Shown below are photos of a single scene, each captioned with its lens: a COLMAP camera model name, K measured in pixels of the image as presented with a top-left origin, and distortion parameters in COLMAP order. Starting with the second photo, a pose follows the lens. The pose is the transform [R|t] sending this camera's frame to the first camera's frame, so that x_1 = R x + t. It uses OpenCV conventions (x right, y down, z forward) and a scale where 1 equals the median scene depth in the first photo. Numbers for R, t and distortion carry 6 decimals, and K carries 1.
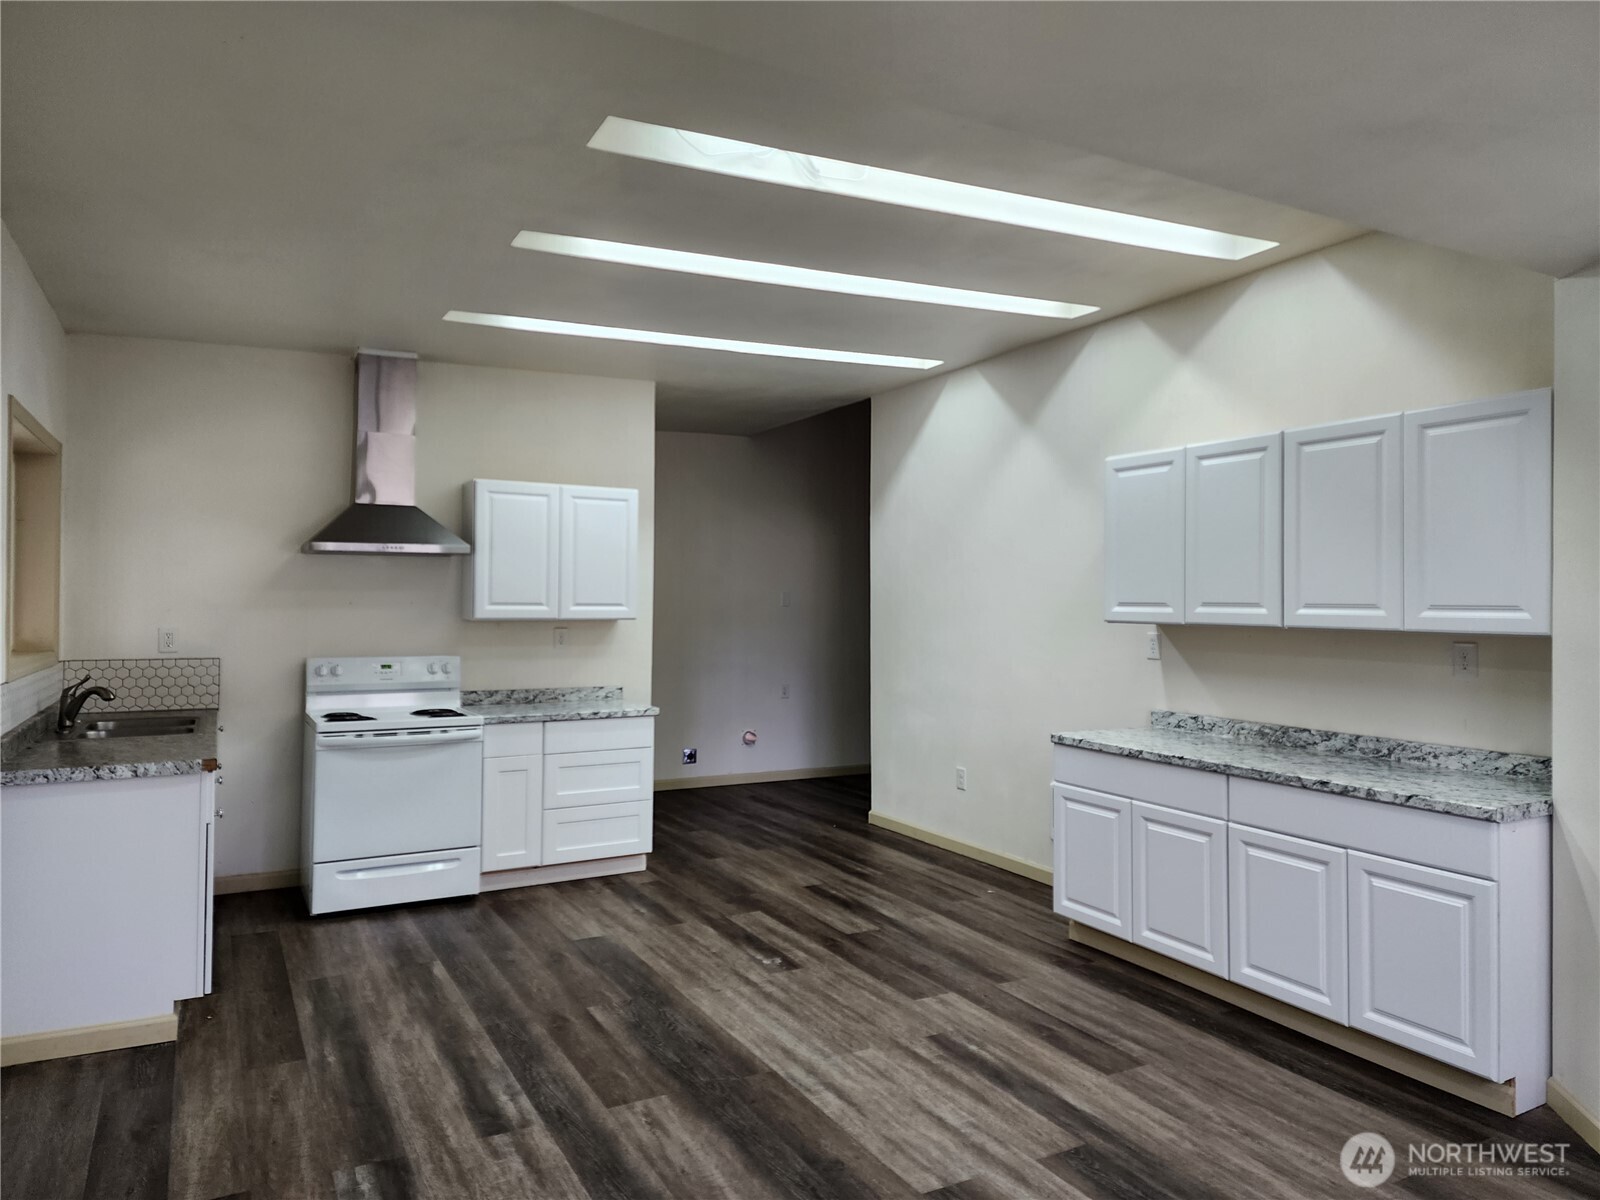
lens RADIAL K [[1061.9, 0, 799.4], [0, 1061.9, 601.7], [0, 0, 1]] dist [0.049338, -0.045686]
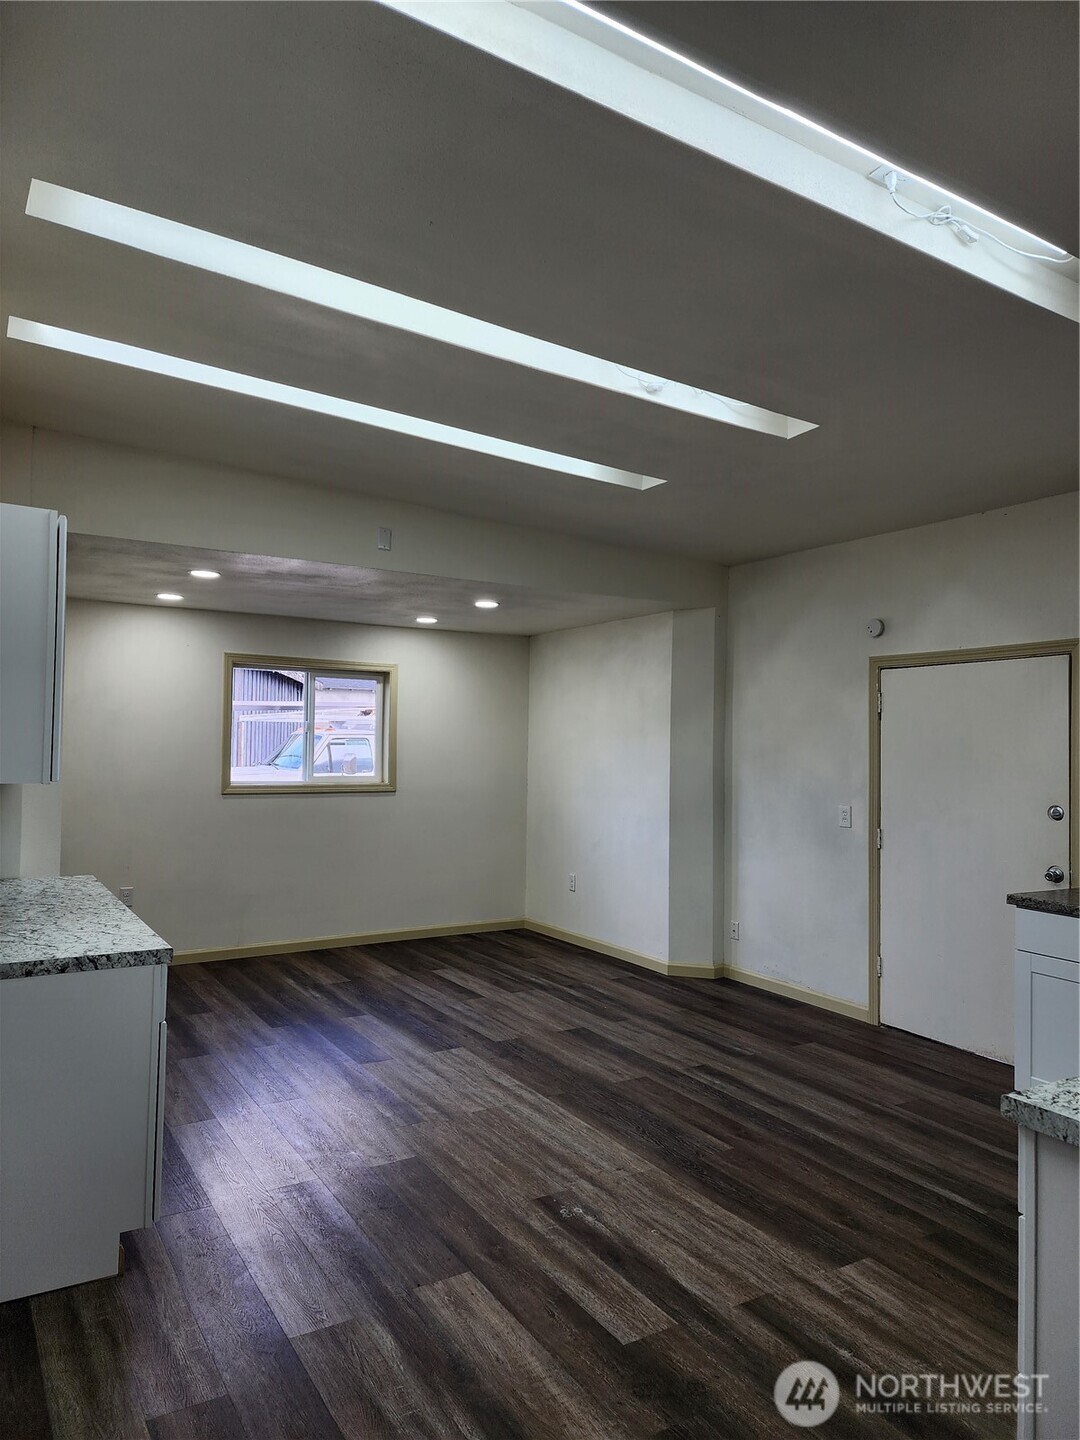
lens RADIAL K [[955.7, 0, 539.7], [0, 955.7, 717.0], [0, 0, 1]] dist [0.049338, -0.045686]
pose [[-0.998678, -0.024201, -0.045347, 0.047424], [-0.022800, 0.999254, -0.031170, -0.010877], [0.046067, -0.030095, -0.998485, 2.057387]]
